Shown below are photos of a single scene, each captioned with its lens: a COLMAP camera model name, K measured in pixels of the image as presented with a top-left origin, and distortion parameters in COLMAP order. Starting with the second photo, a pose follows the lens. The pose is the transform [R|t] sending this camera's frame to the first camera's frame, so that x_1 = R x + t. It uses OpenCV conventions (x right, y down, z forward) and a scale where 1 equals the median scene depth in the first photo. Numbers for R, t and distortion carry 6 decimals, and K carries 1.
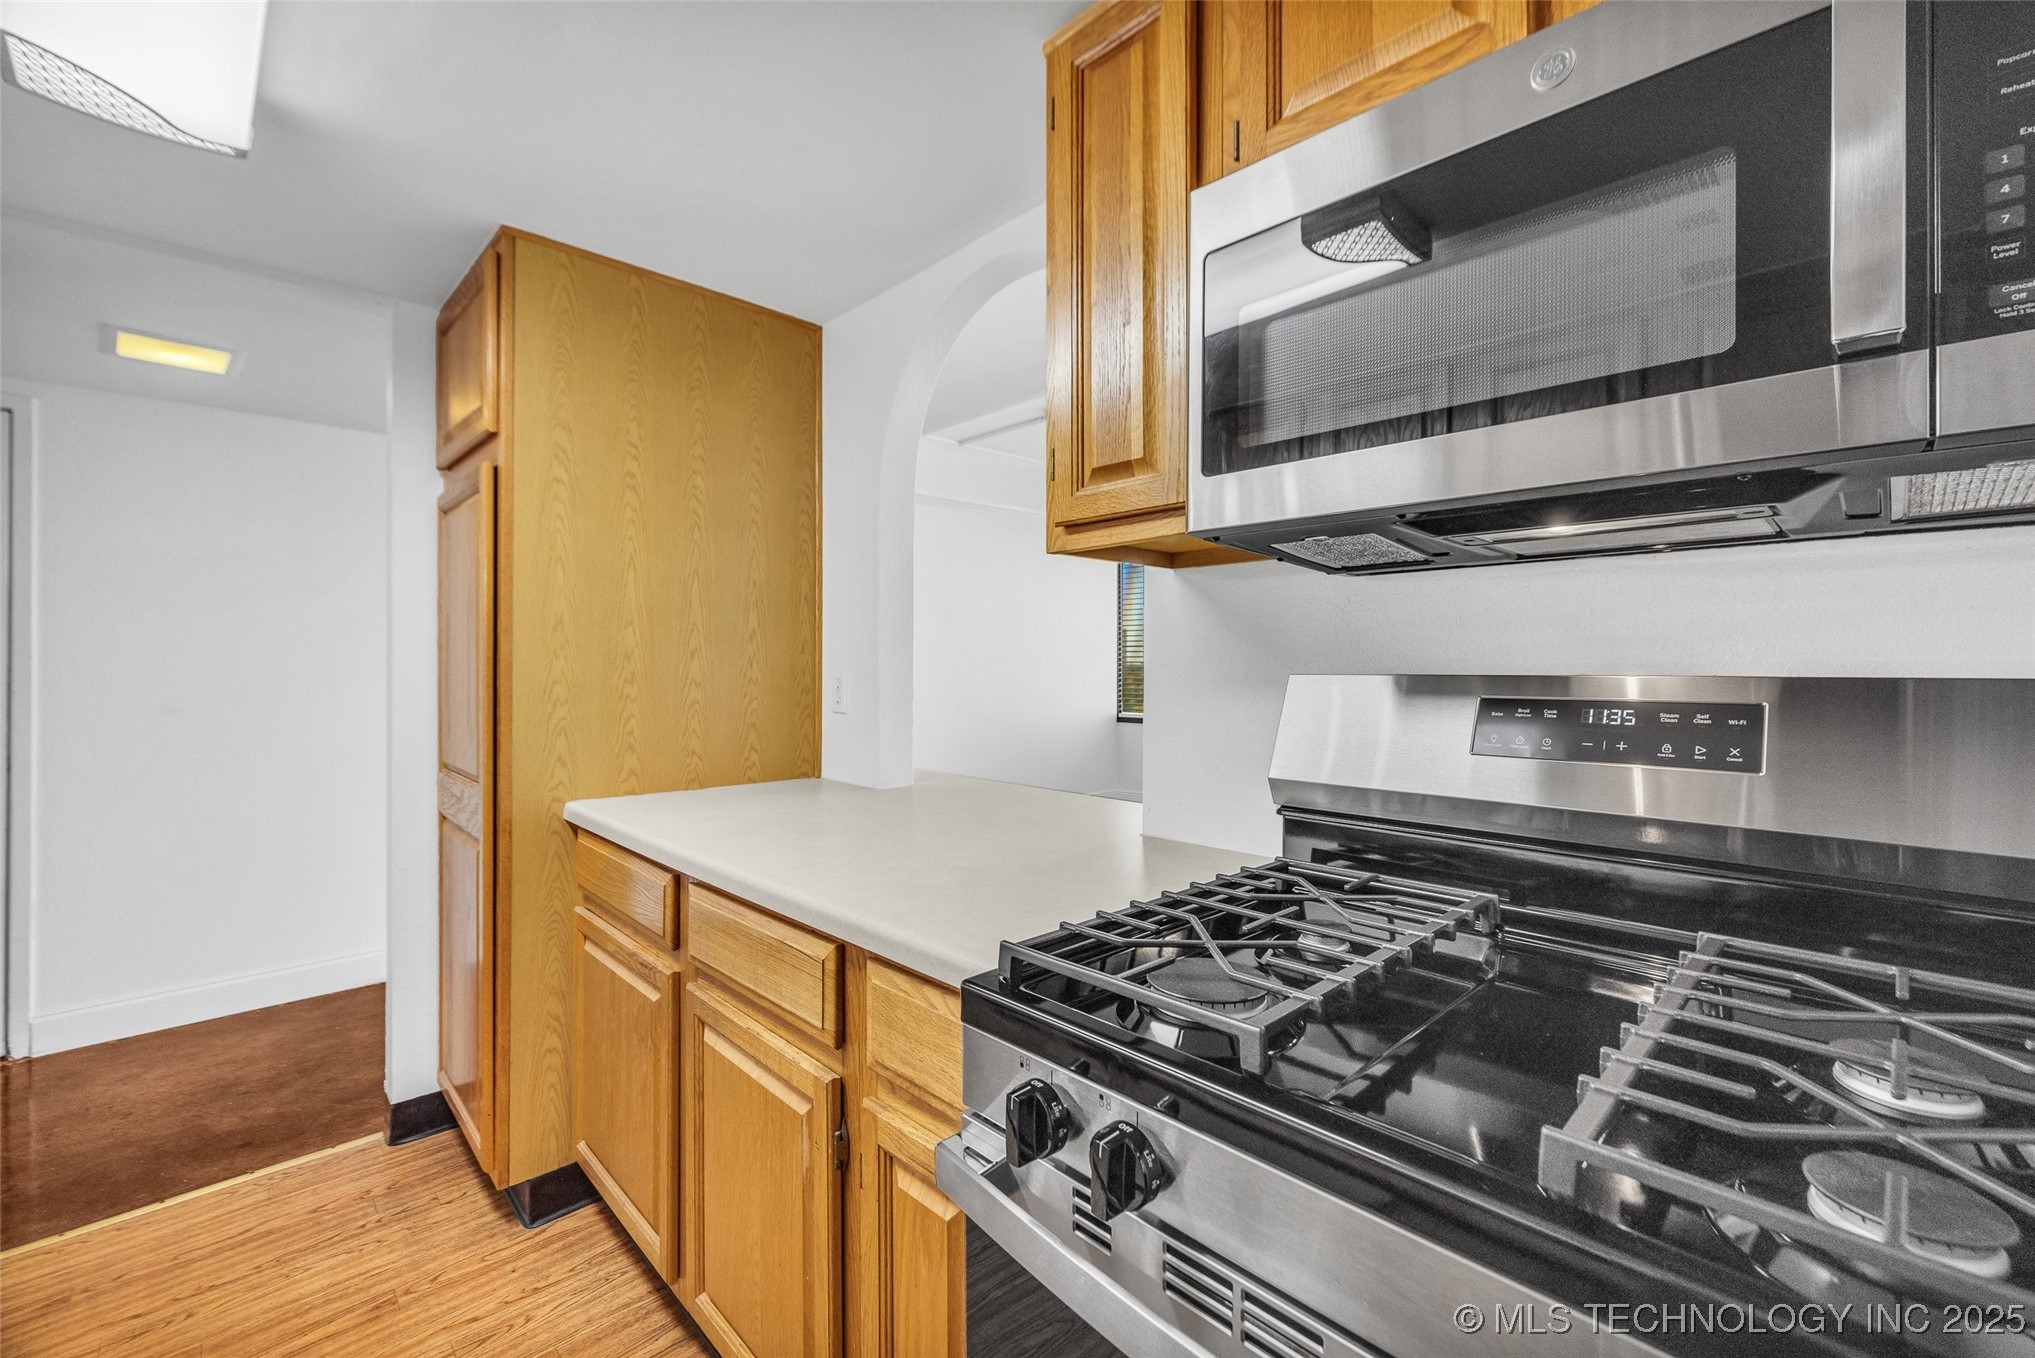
lens RADIAL K [[848.2, 0, 1018.8], [0, 848.2, 660.4], [0, 0, 1]] dist [-0.004170, 0.001489]
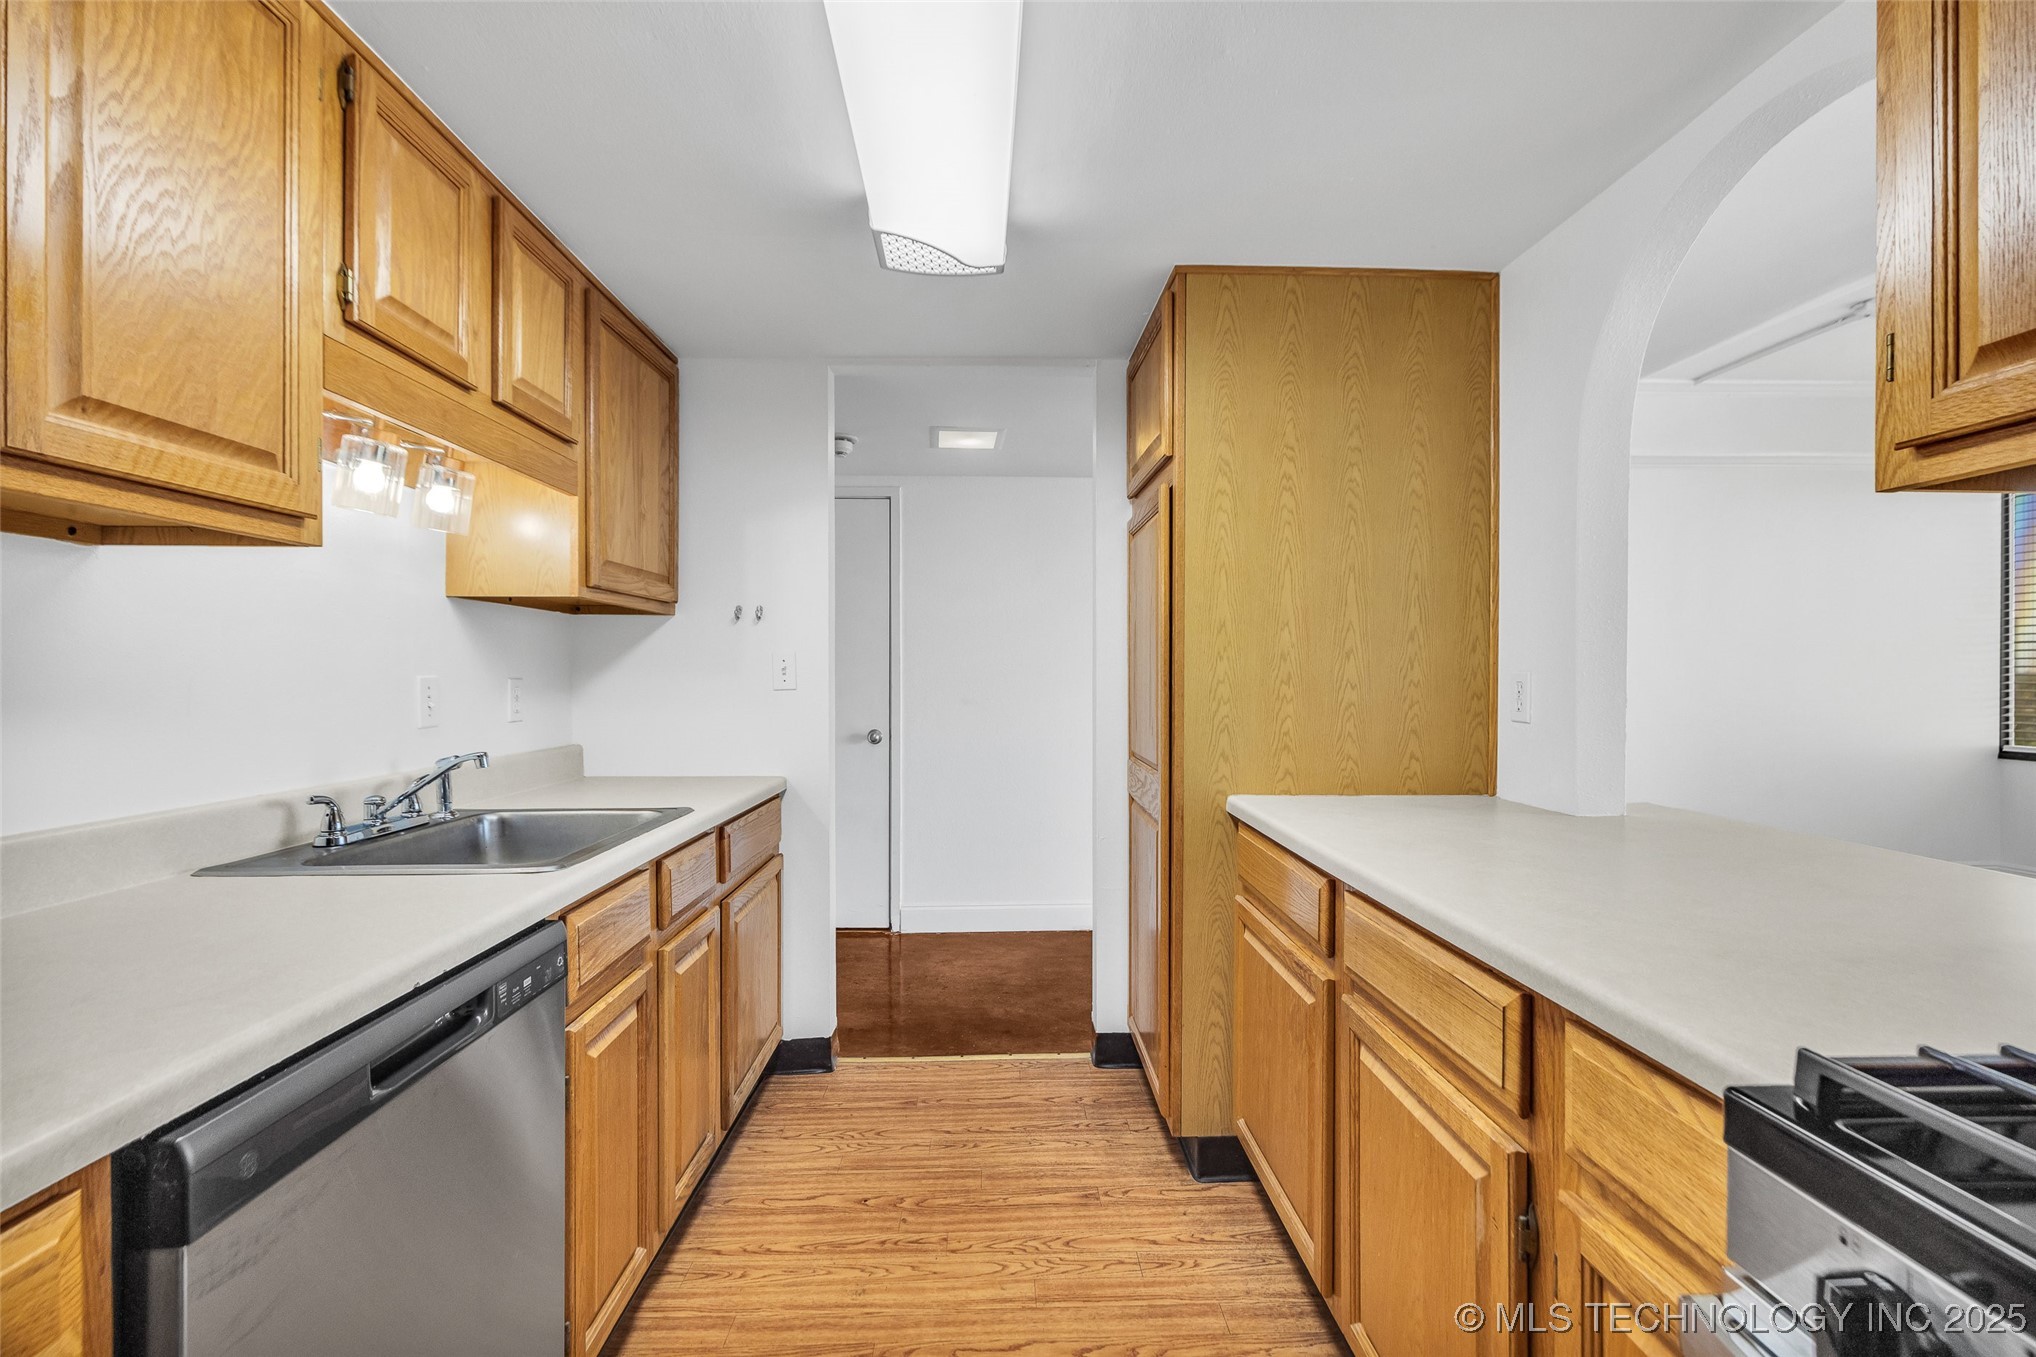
lens RADIAL K [[870.8, 0, 1013.2], [0, 870.8, 673.9], [0, 0, 1]] dist [-0.001687, 0.000204]
pose [[0.742615, 0.005225, -0.669698, -0.005252], [0.002007, 0.999948, 0.010027, 0.004165], [0.669715, -0.008790, 0.742566, 0.010988]]
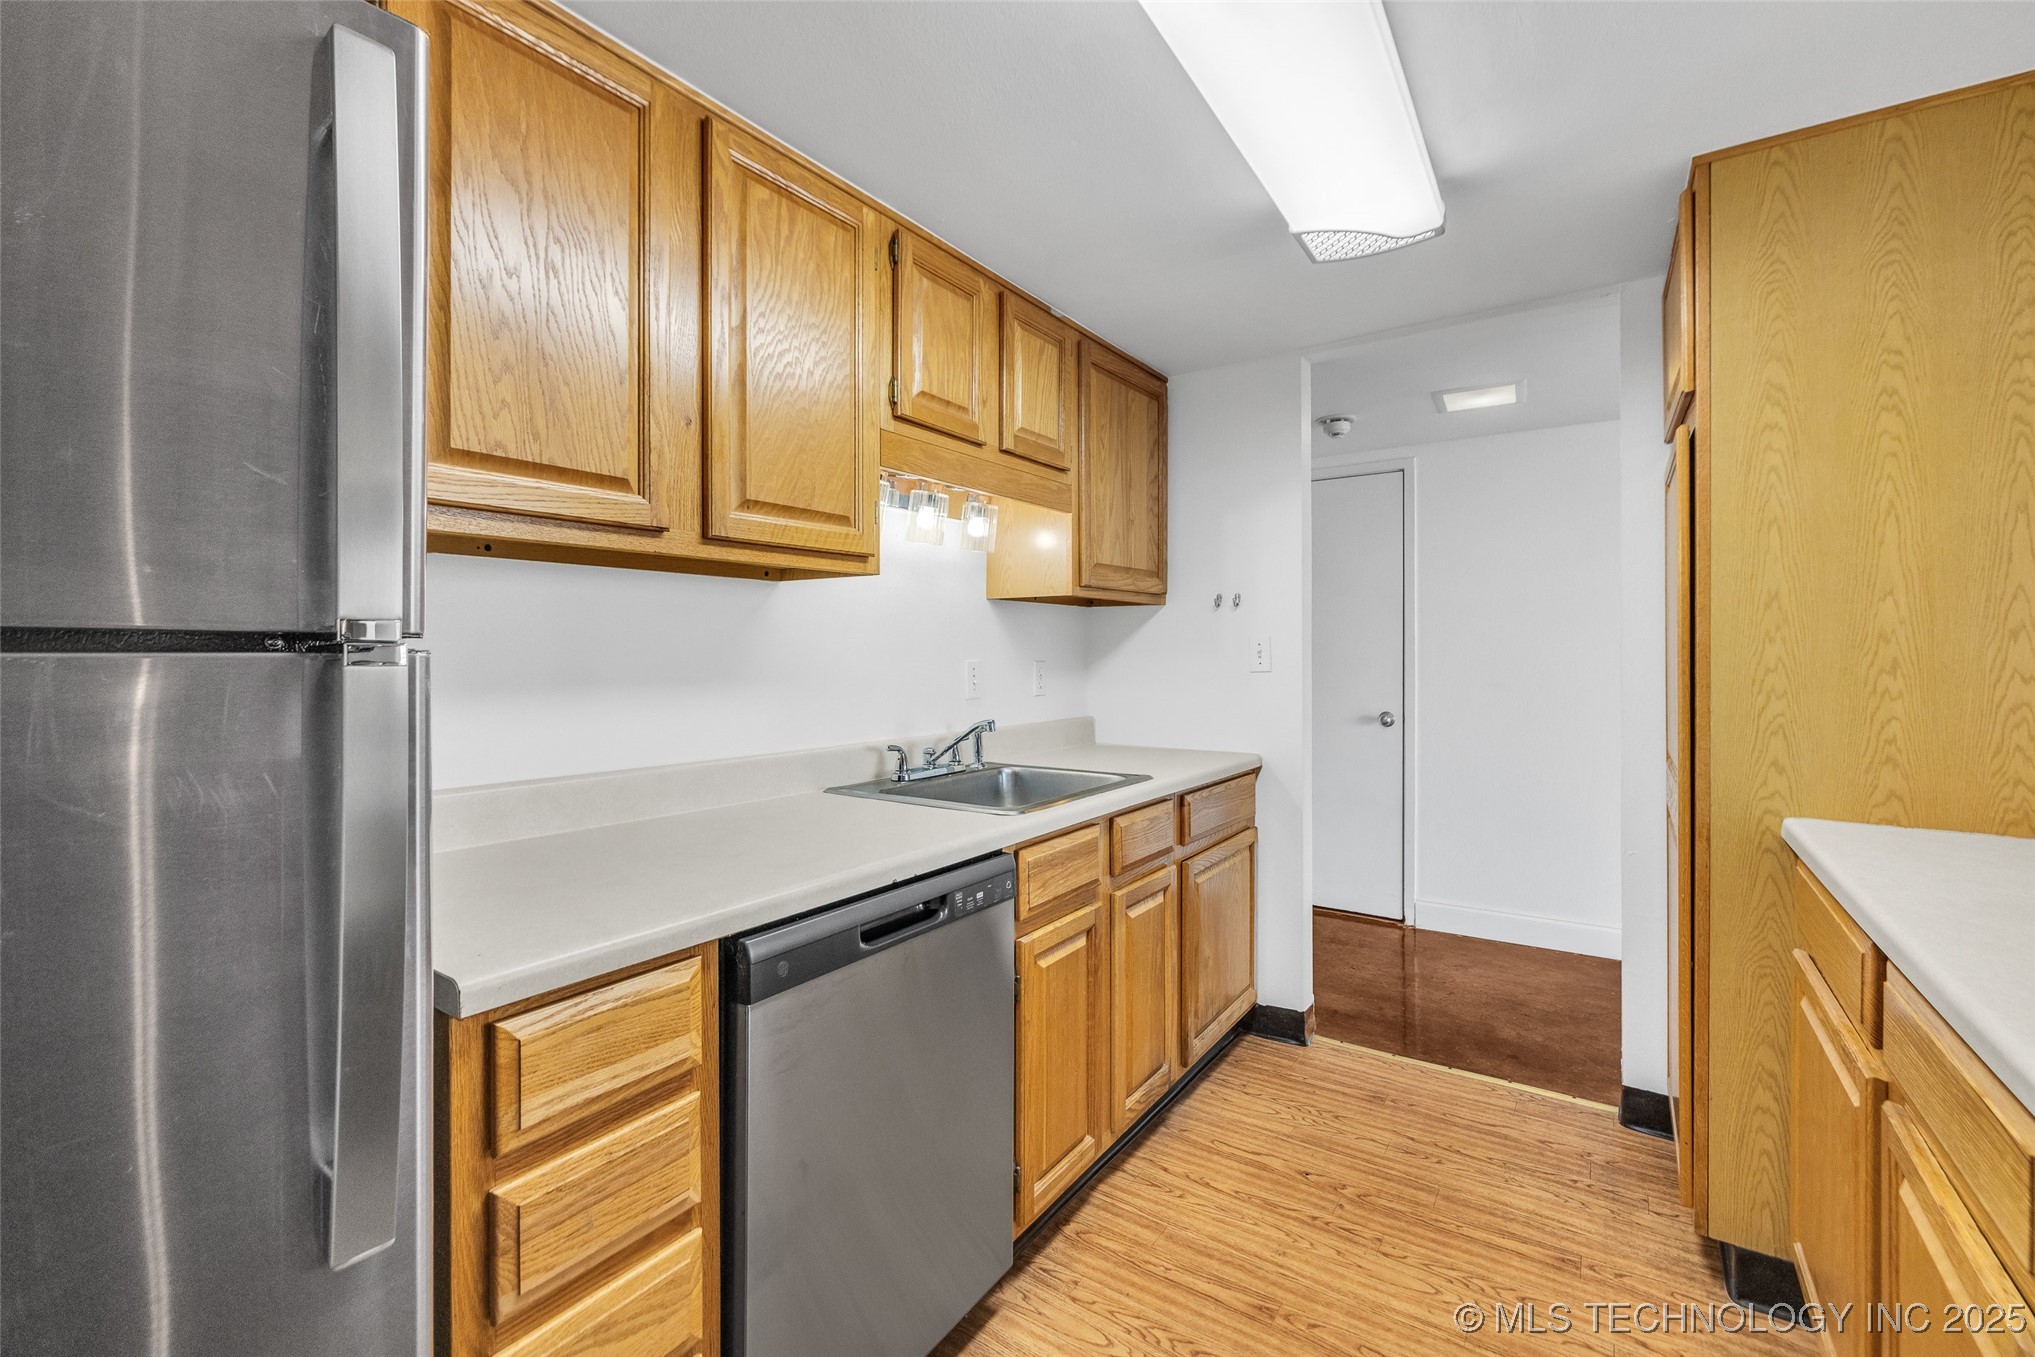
lens RADIAL K [[848.2, 0, 1013.2], [0, 848.2, 647.3], [0, 0, 1]] dist [-0.004170, 0.001489]
pose [[0.201752, -0.001009, -0.979436, 0.138956], [0.011139, 0.999937, 0.001265, -0.007676], [0.979373, -0.011166, 0.201750, 0.127026]]
